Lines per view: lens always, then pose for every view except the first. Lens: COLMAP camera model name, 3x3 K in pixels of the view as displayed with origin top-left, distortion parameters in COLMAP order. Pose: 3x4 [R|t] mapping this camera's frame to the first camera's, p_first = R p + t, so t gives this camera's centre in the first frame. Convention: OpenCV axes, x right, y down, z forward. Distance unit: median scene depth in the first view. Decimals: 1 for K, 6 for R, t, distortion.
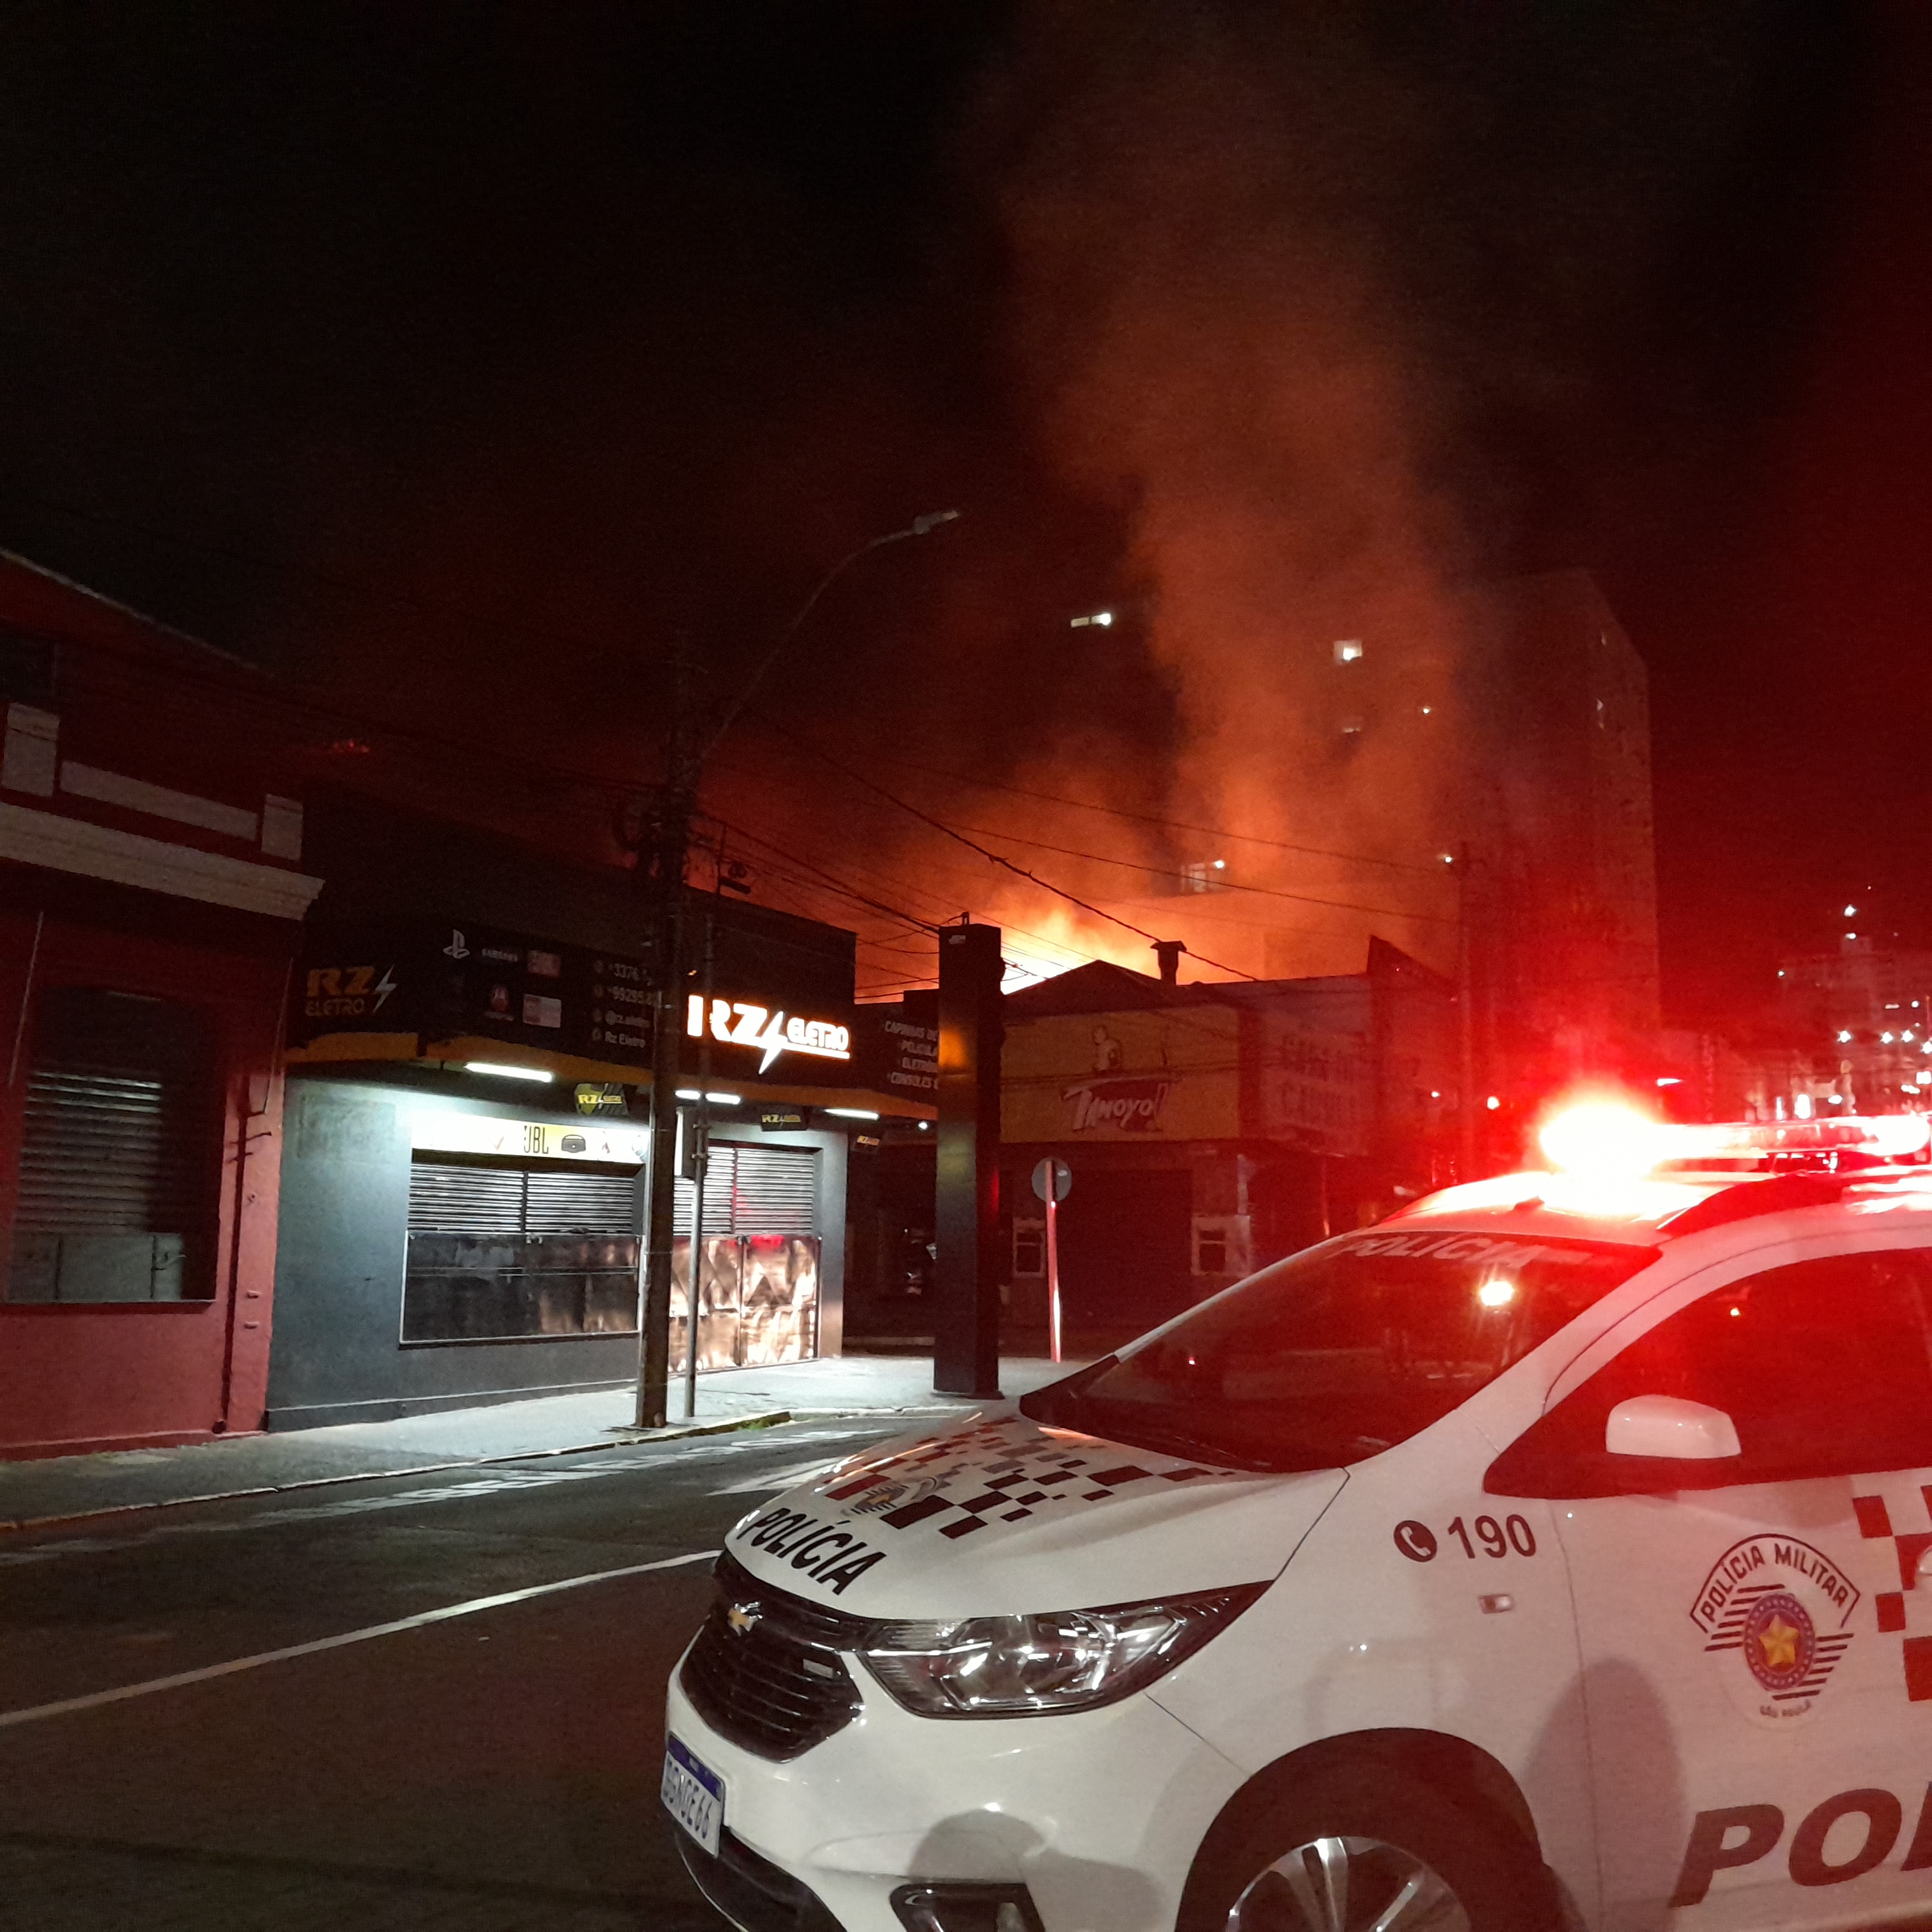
lens RADIAL K [[1959.4, 0, 994.1], [0, 1959.4, 935.4], [0, 0, 1]] dist [0.220807, -0.616103]
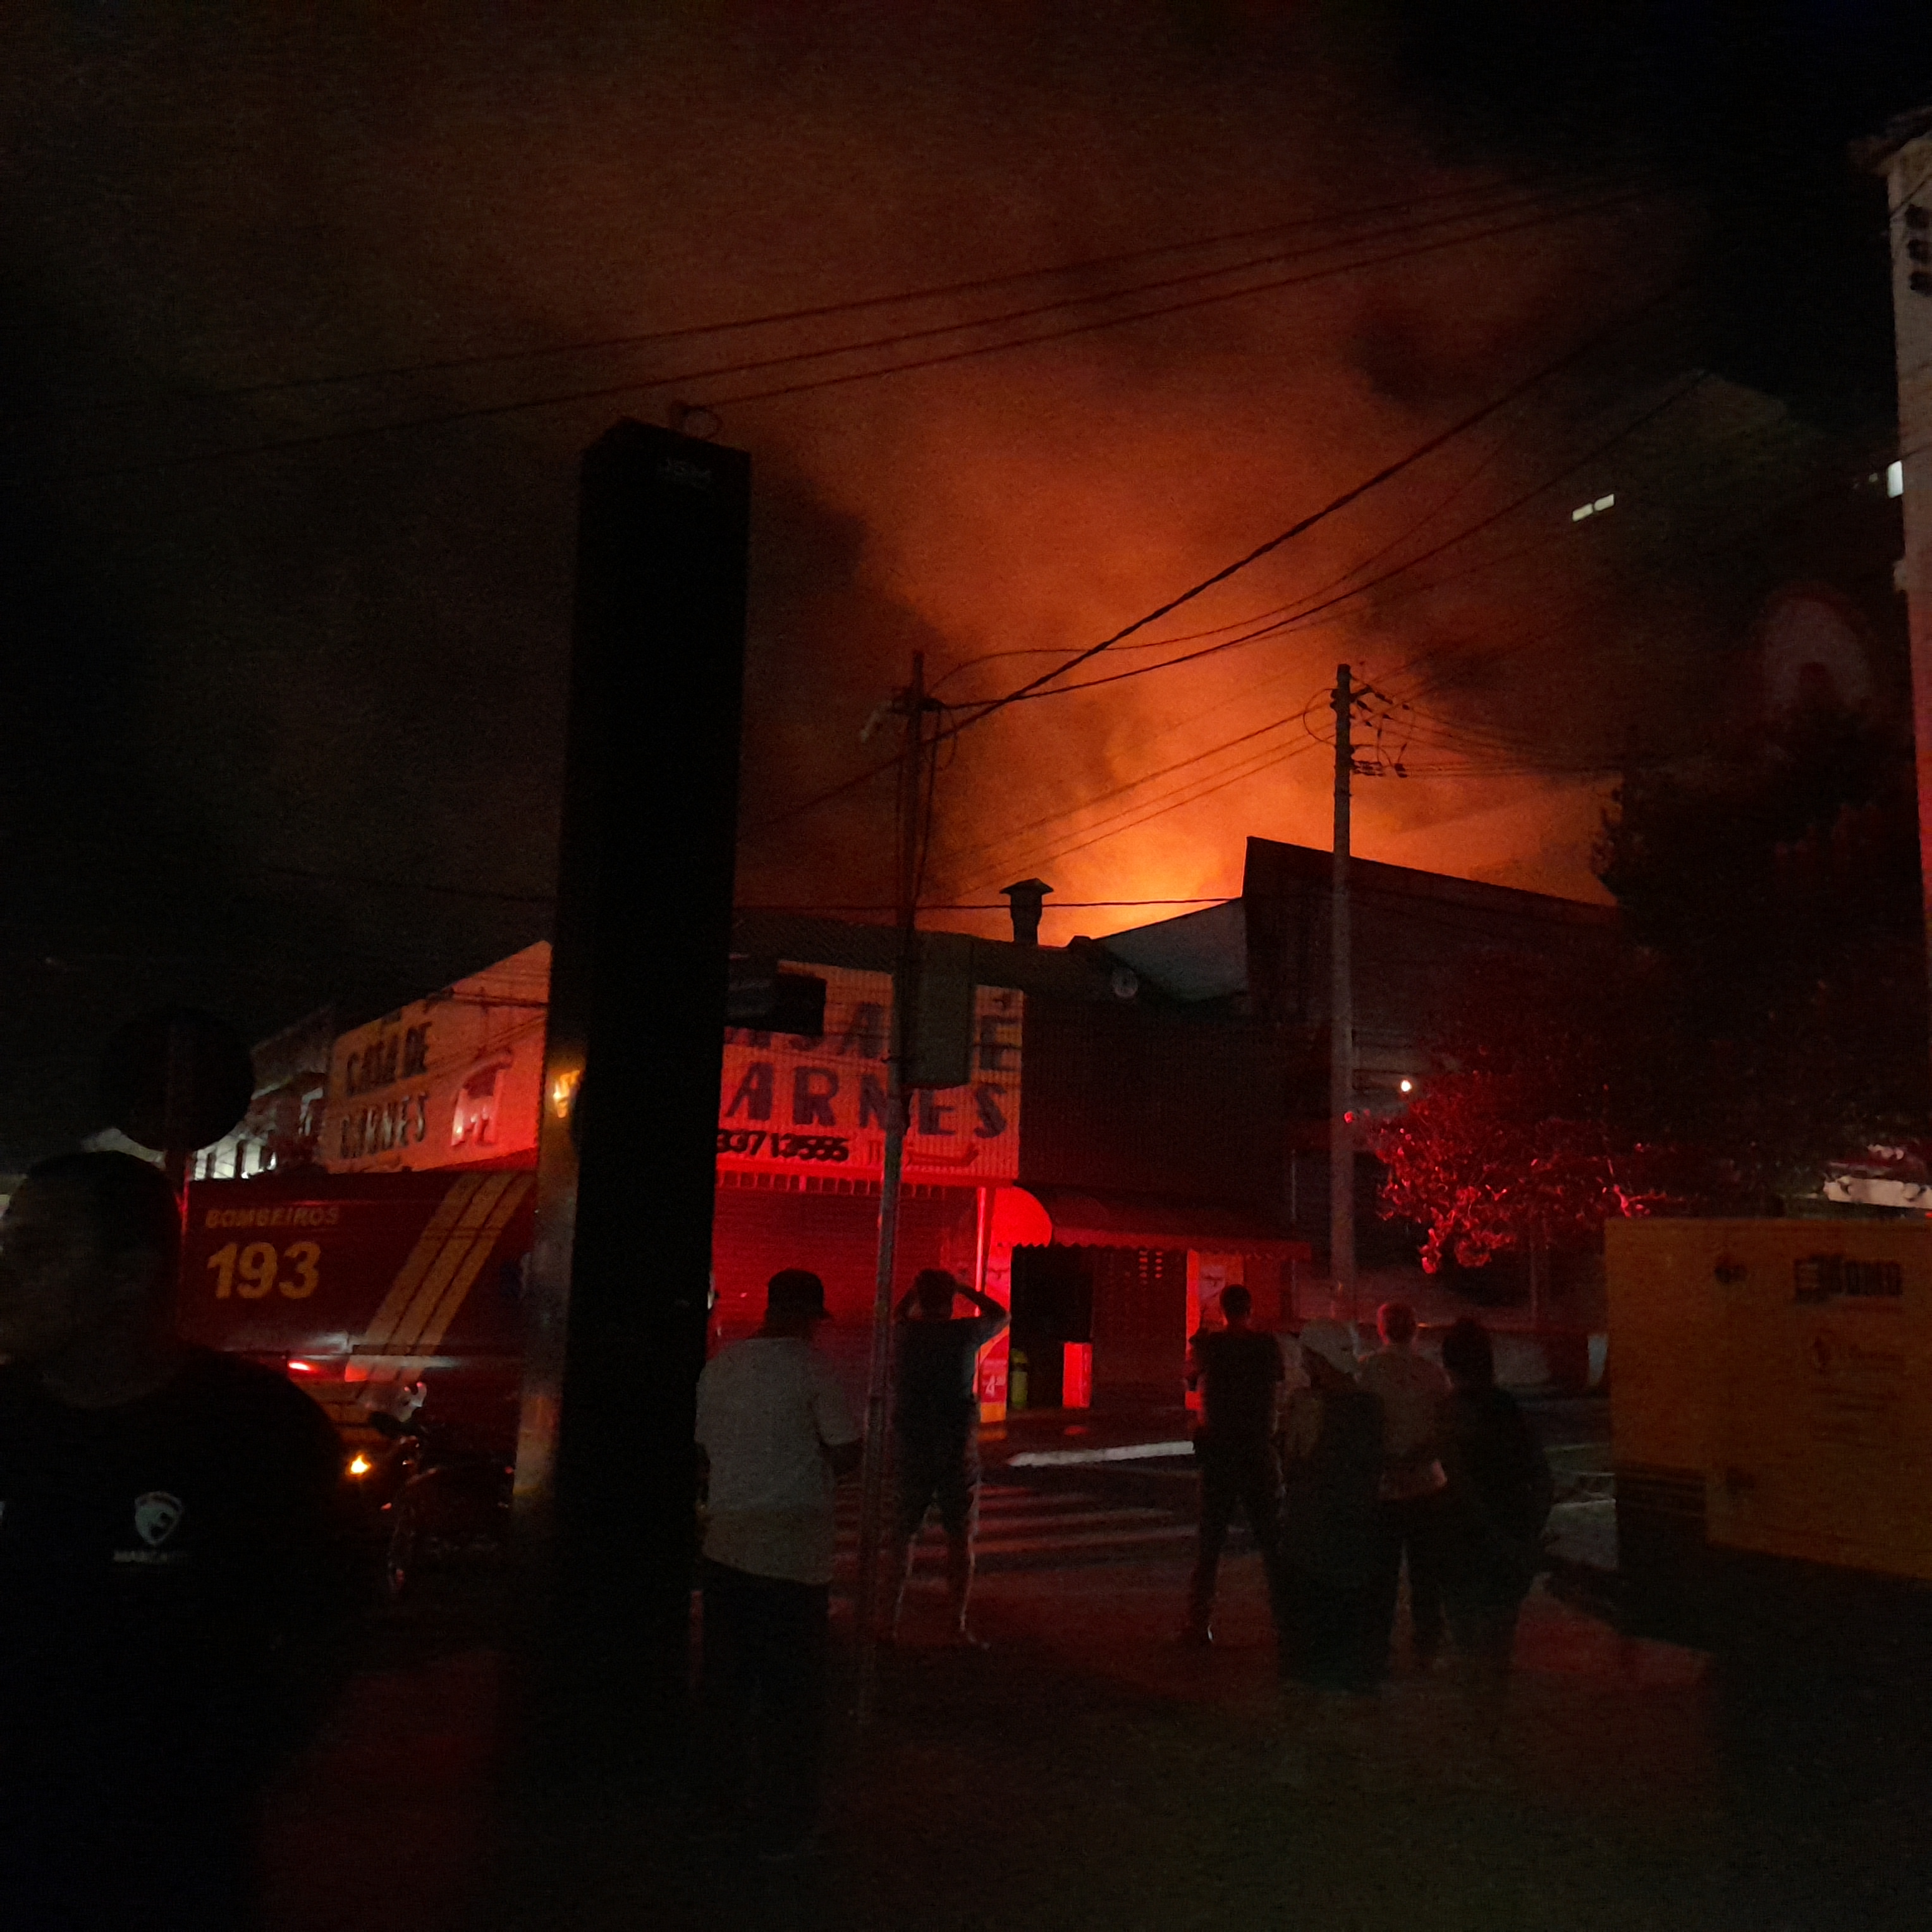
lens RADIAL K [[1959.4, 0, 994.1], [0, 1959.4, 935.4], [0, 0, 1]] dist [0.220807, -0.616103]
pose [[0.837317, -0.083227, -0.540346, 1.035311], [0.060209, 0.996371, -0.060167, 0.144744], [0.543393, 0.017845, 0.839289, 0.969265]]
